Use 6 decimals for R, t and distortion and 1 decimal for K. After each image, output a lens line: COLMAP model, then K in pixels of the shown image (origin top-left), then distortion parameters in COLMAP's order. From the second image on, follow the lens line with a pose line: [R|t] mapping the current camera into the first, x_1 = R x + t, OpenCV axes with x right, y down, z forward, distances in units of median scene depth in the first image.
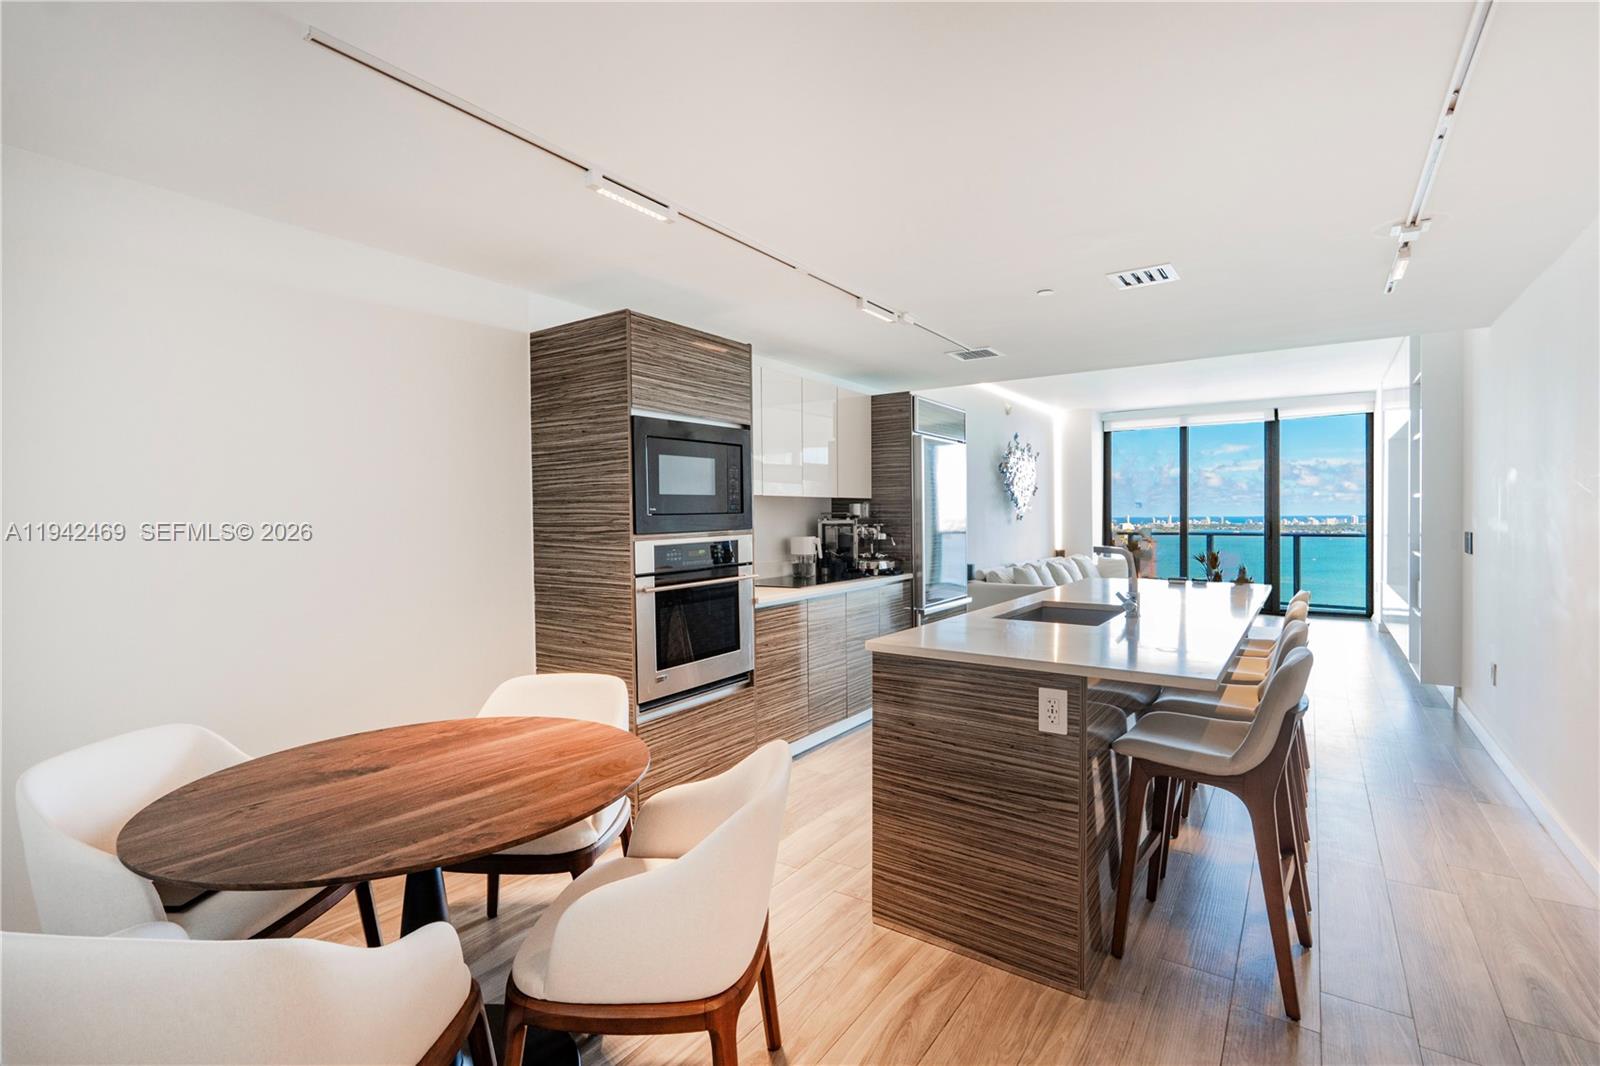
lens RADIAL K [[746.4, 0, 793.0], [0, 746.4, 524.3], [0, 0, 1]] dist [-0.012513, -0.000393]
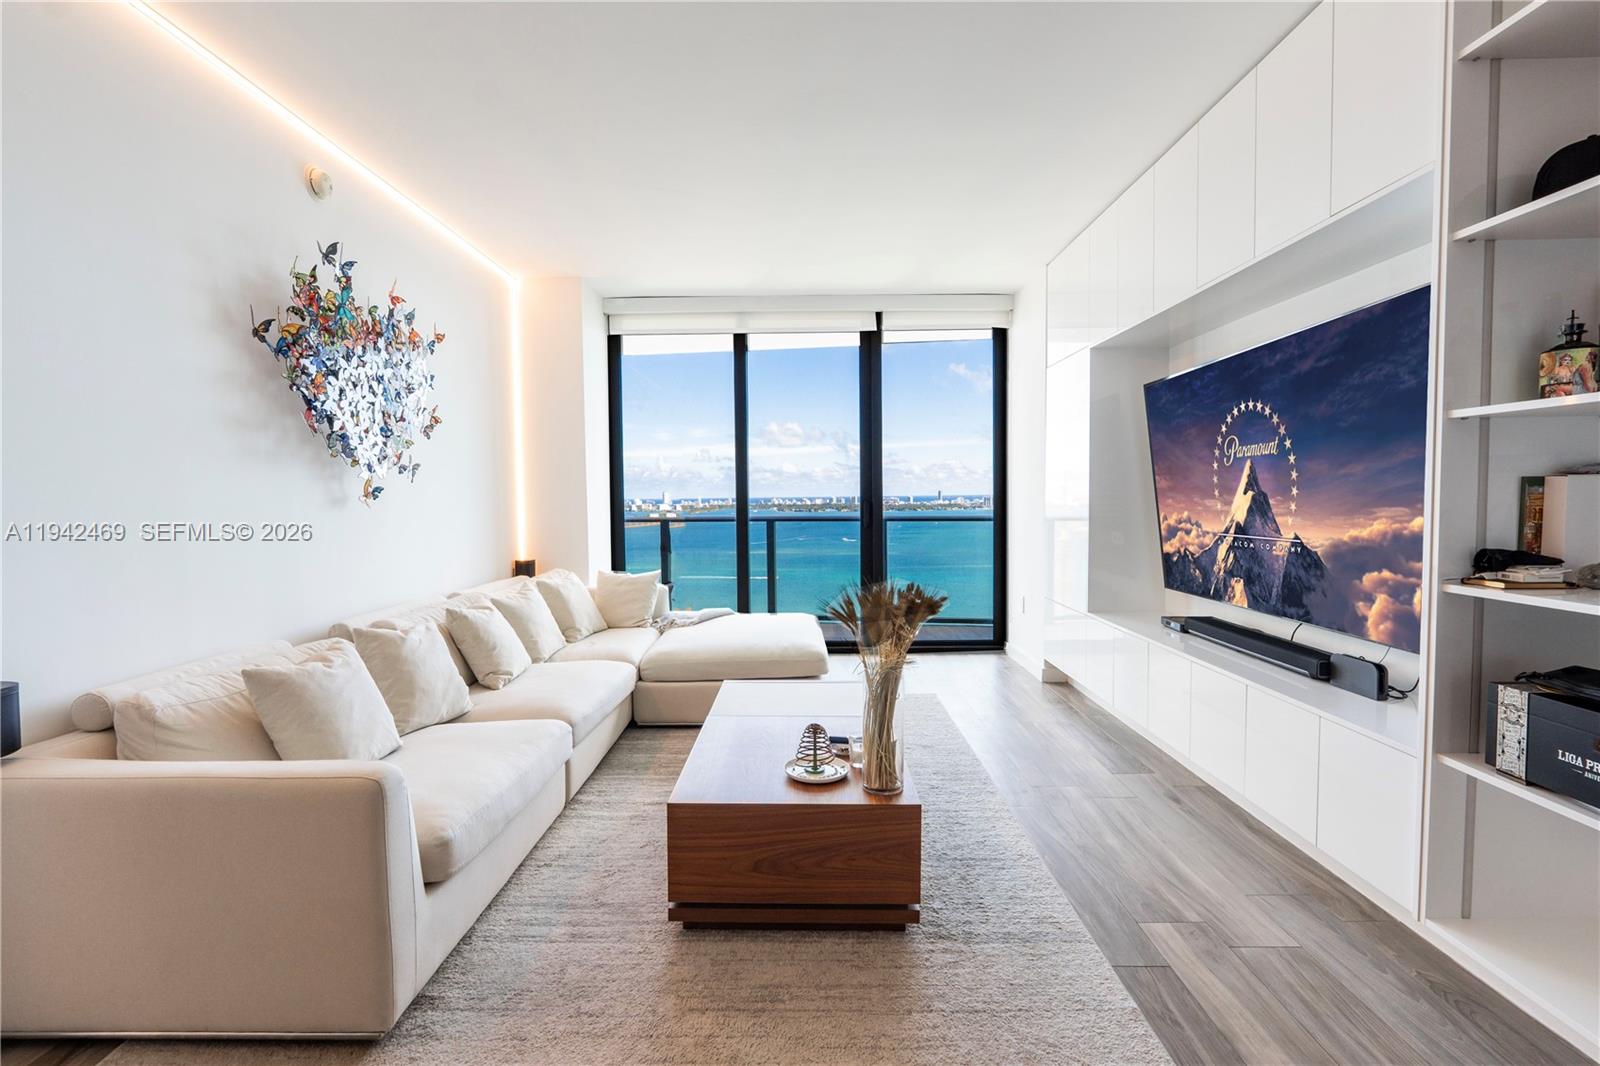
lens RADIAL K [[737.0, 0, 800.0], [0, 737.0, 533.0], [0, 0, 1]] dist [-0.009053, 0.001285]
pose [[0.823840, -0.032338, 0.565900, 0.251028], [0.012346, 0.999158, 0.039123, 0.000162], [-0.566689, -0.025245, 0.823545, 0.533626]]
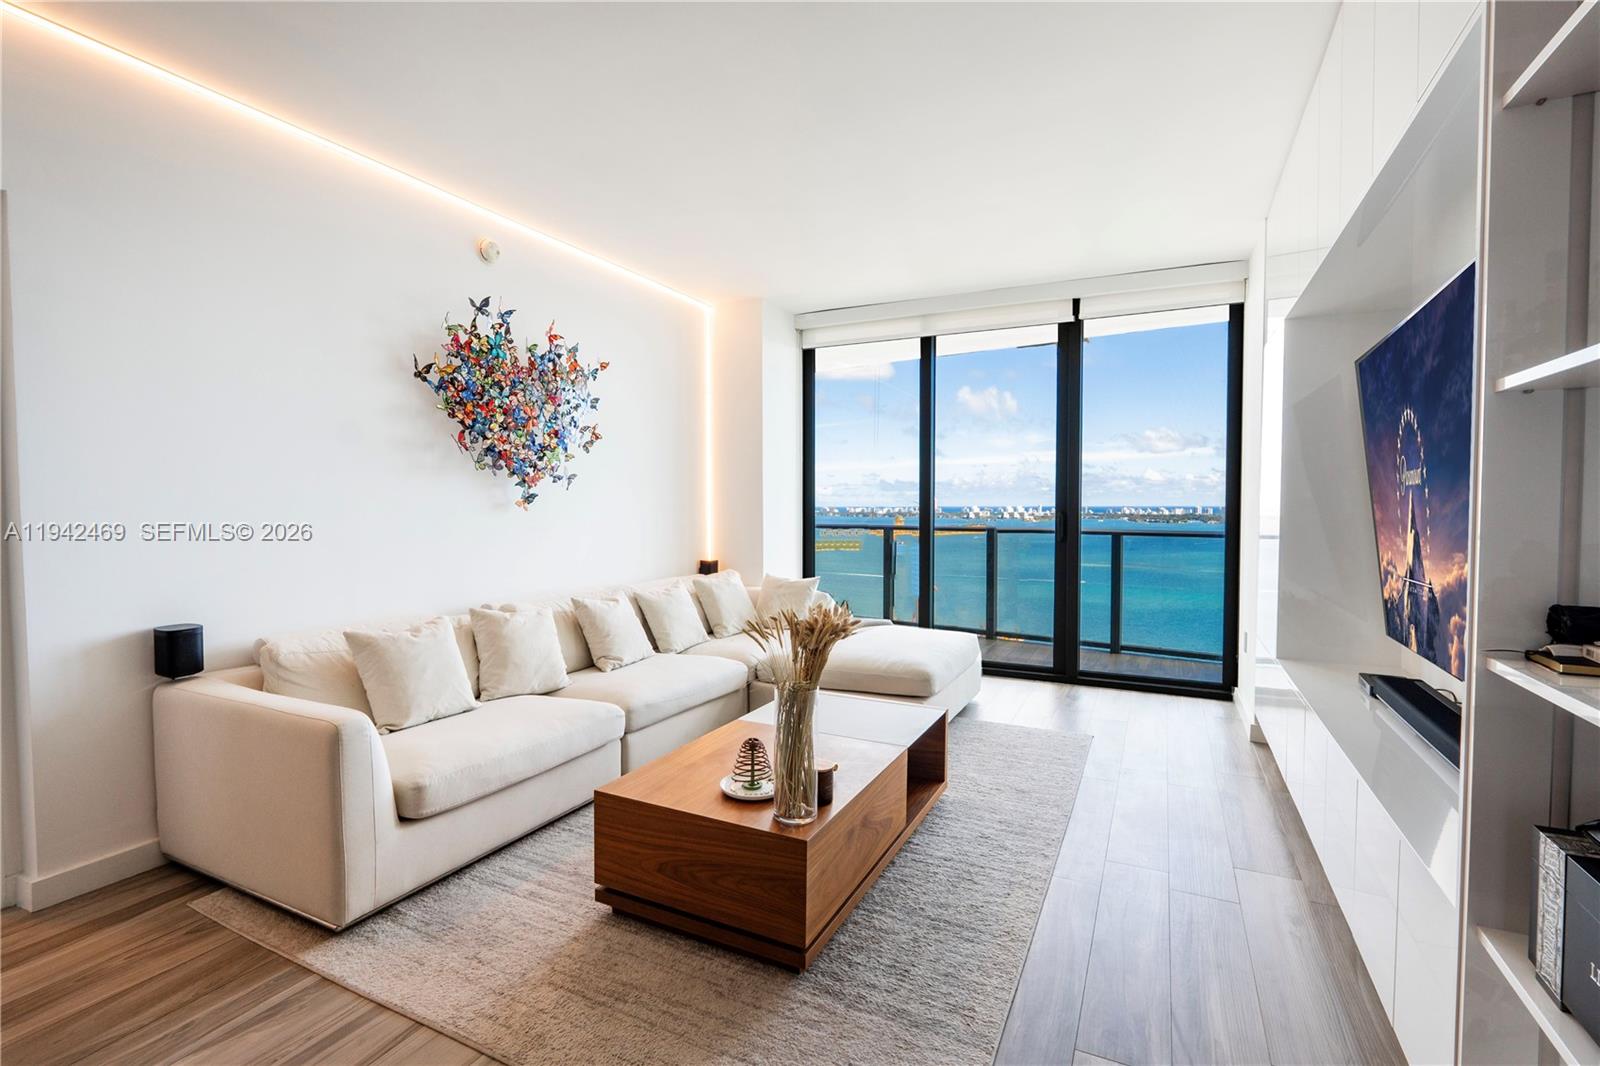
lens RADIAL K [[737.0, 0, 800.0], [0, 737.0, 533.0], [0, 0, 1]] dist [-0.009053, 0.001285]
pose [[0.988440, -0.000780, 0.151613, 0.368597], [-0.003402, 0.999621, 0.027324, -0.000065], [-0.151577, -0.027524, 0.988062, 0.494926]]
